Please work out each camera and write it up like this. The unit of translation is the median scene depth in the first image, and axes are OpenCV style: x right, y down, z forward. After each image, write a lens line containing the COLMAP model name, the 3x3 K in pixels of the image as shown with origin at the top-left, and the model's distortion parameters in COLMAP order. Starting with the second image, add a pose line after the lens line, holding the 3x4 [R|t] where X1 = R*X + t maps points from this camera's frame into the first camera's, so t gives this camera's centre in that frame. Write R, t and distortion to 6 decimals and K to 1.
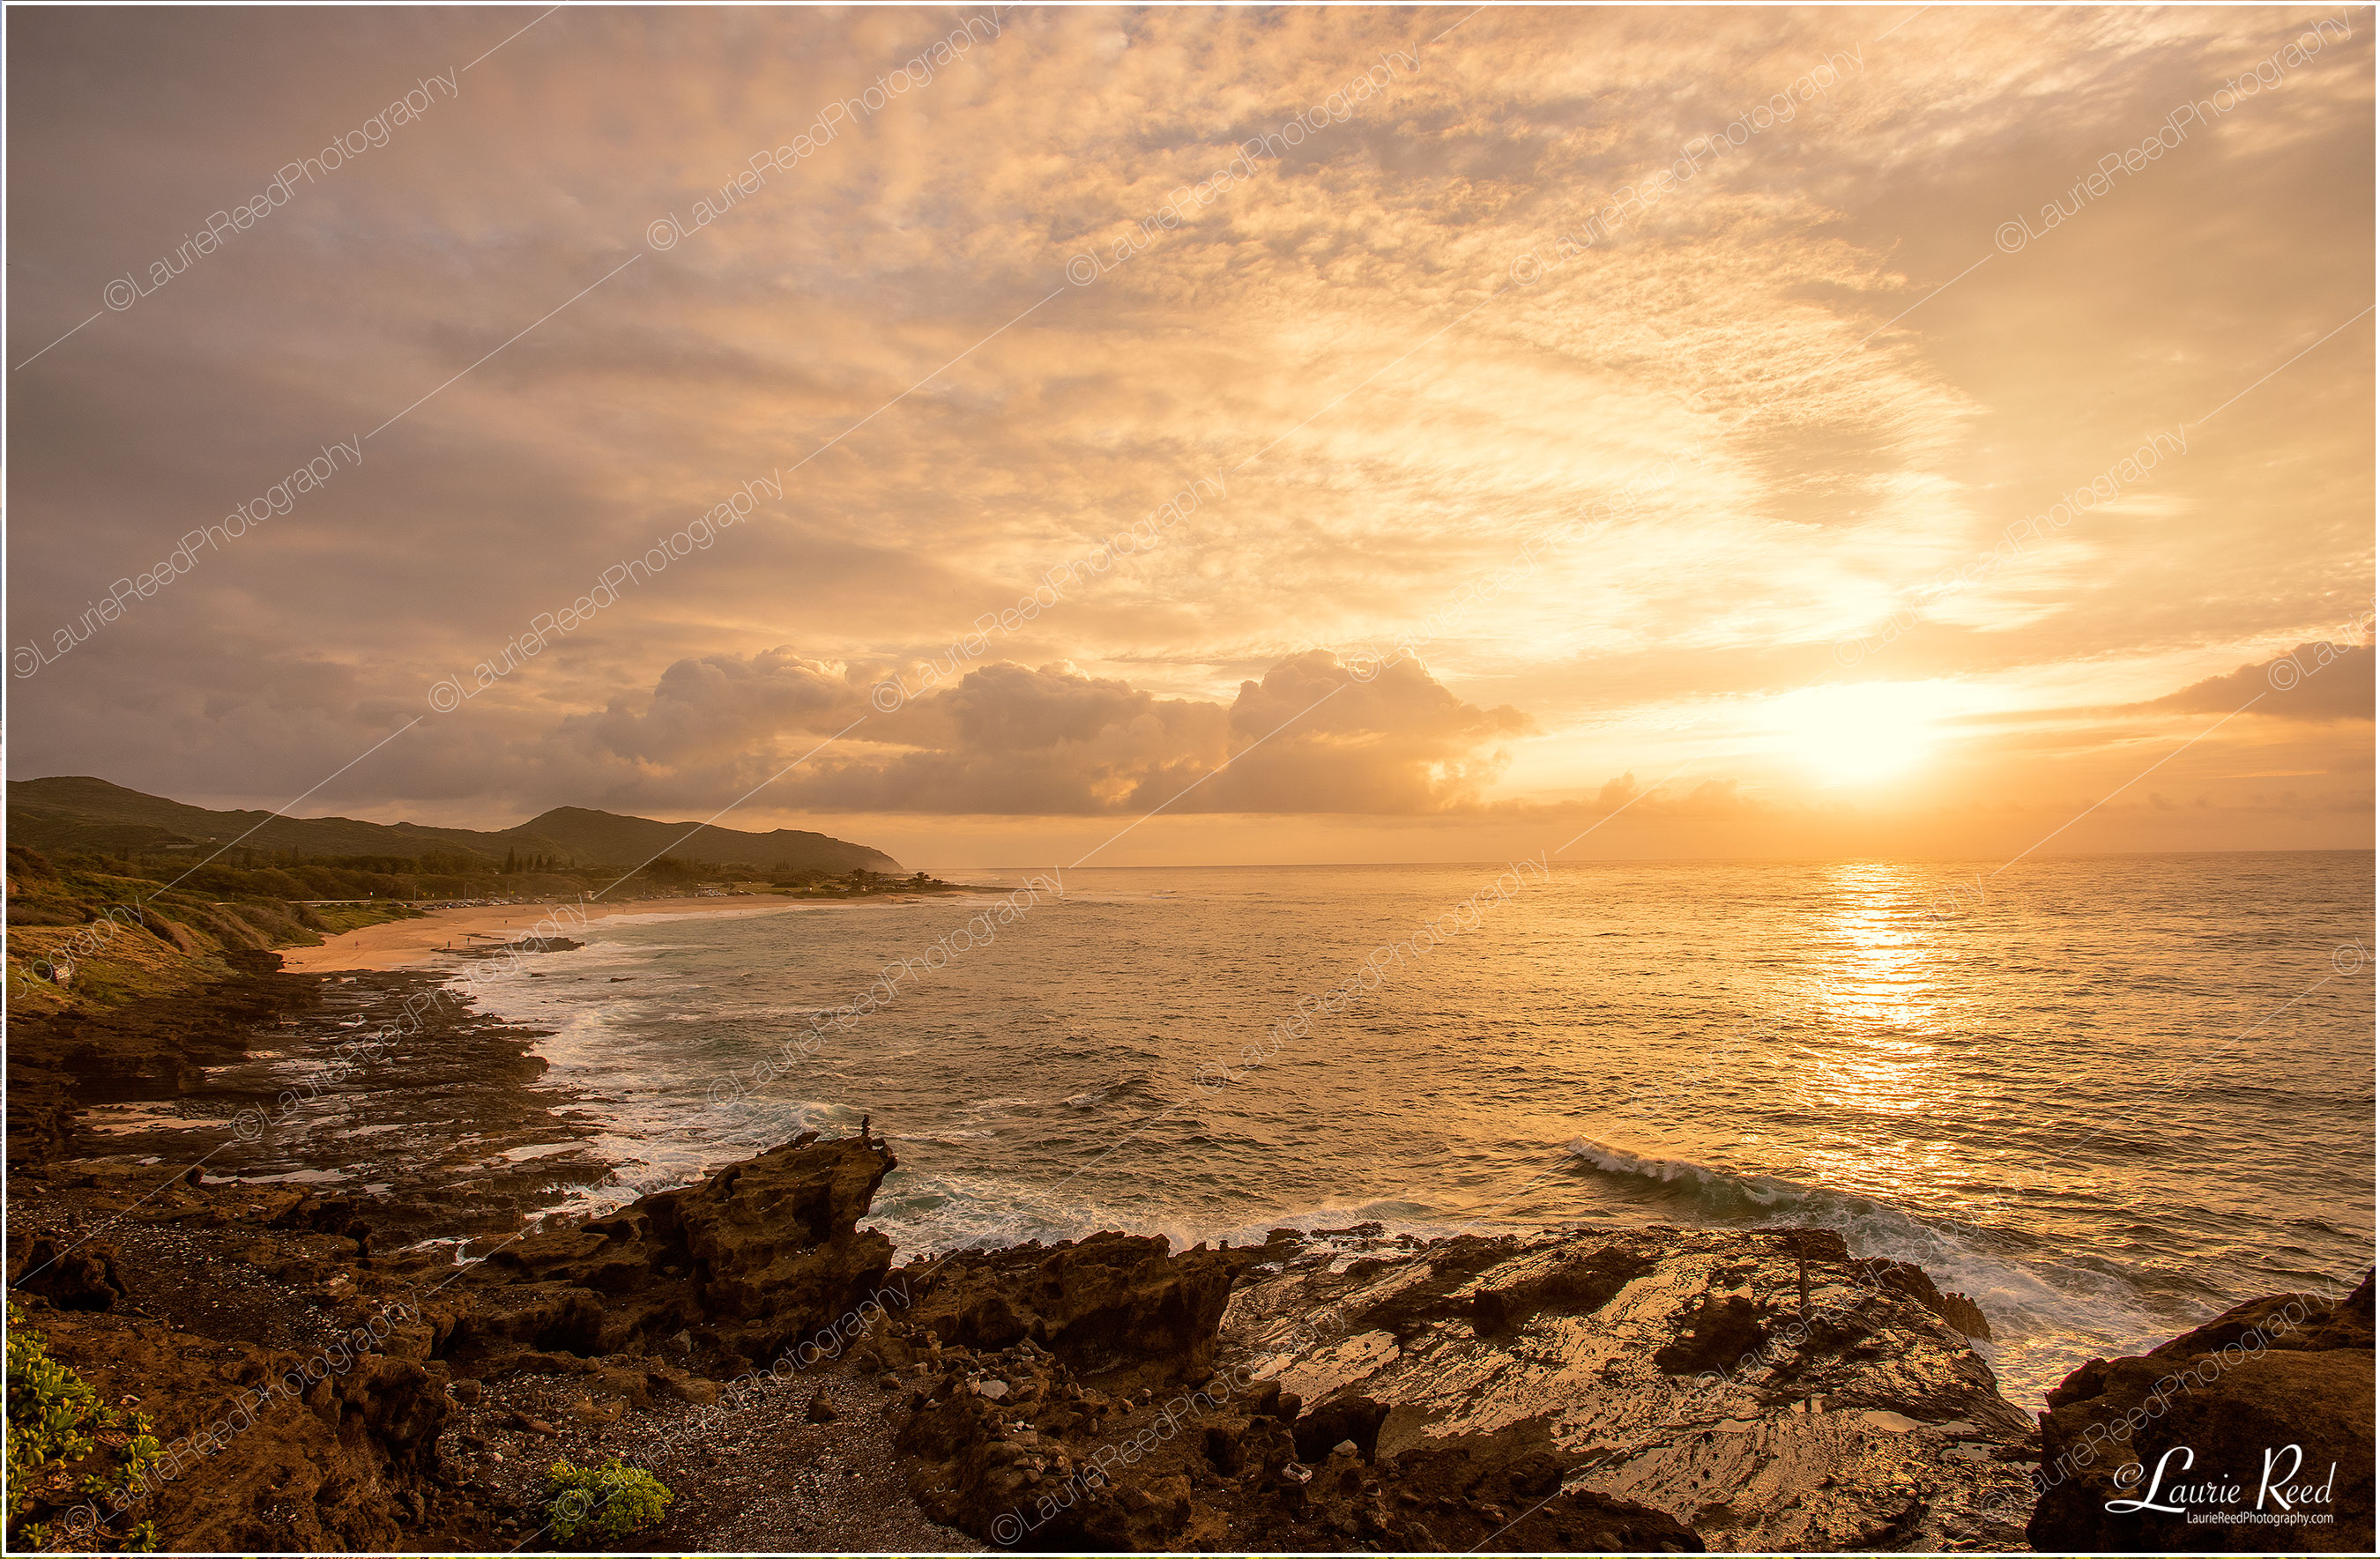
lens RADIAL K [[1148.3, 0, 1190.8], [0, 1148.3, 787.9], [0, 0, 1]] dist [-0.064909, 0.025961]
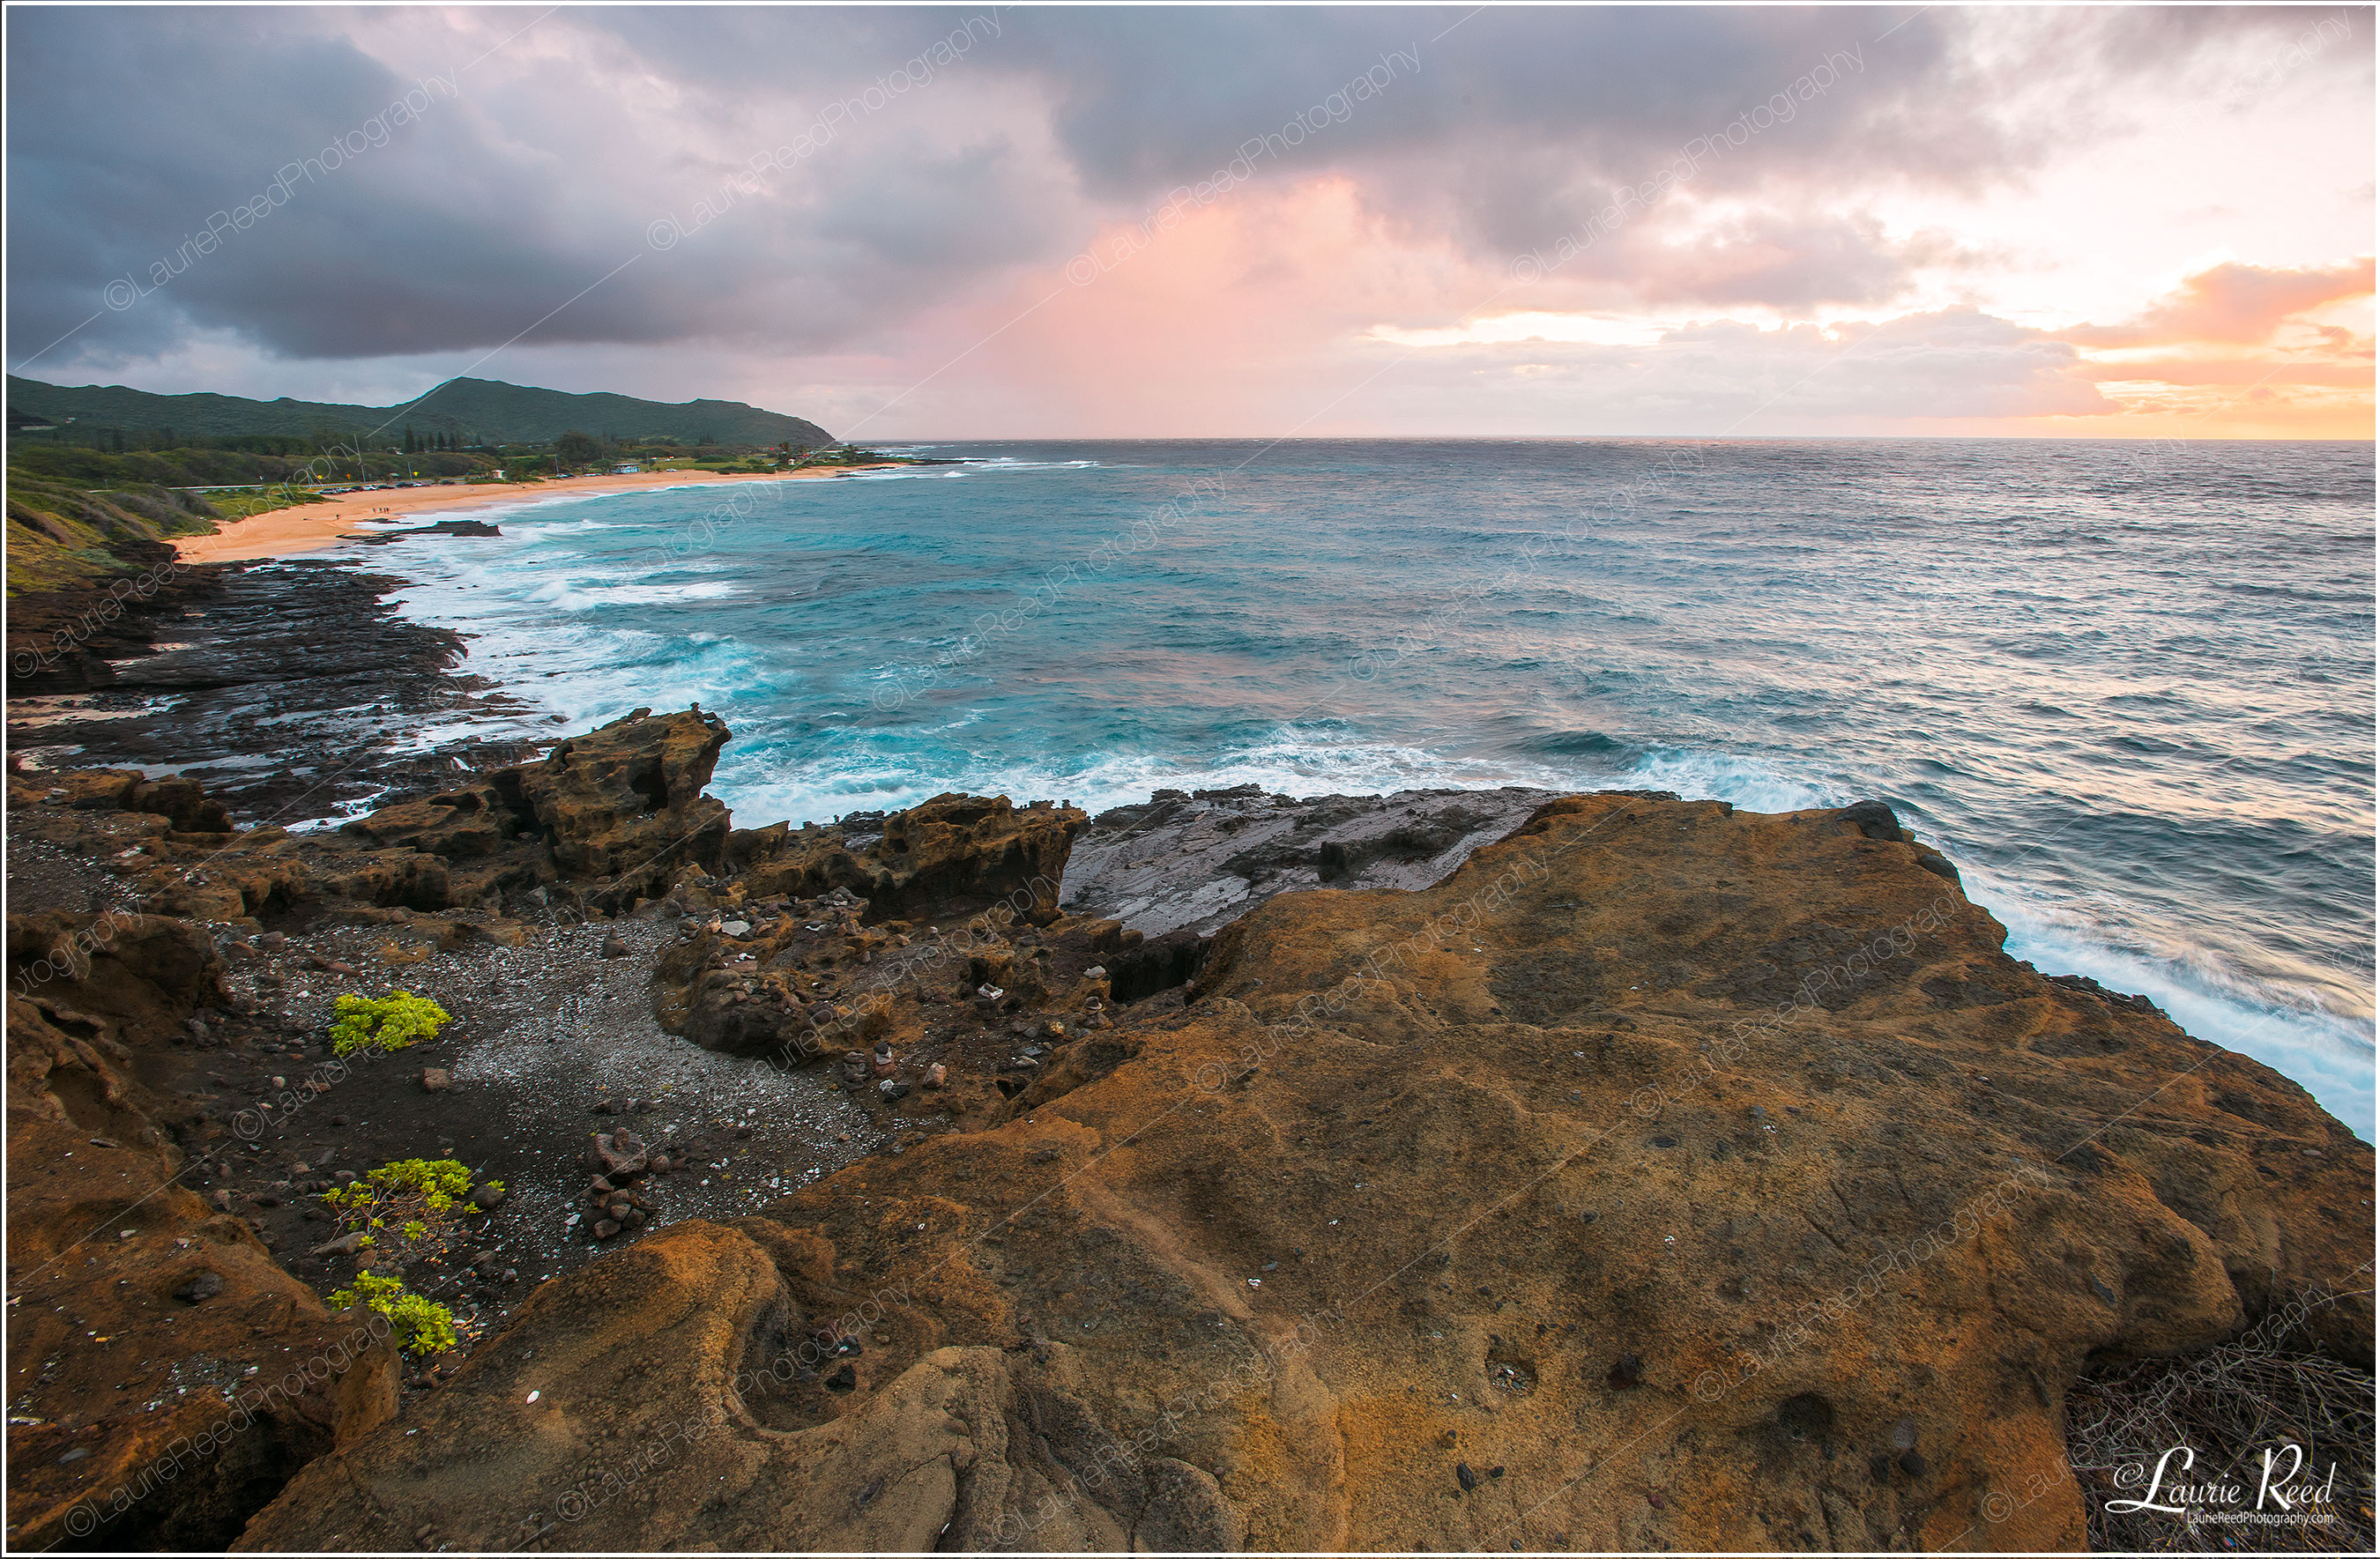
lens RADIAL K [[1148.3, 0, 1190.8], [0, 1148.3, 787.9], [0, 0, 1]] dist [-0.064909, 0.025961]
pose [[0.999261, -0.010402, 0.037000, 0.108428], [-0.003587, 0.933240, 0.359235, -0.001877], [-0.038267, -0.359102, 0.932514, -0.009479]]
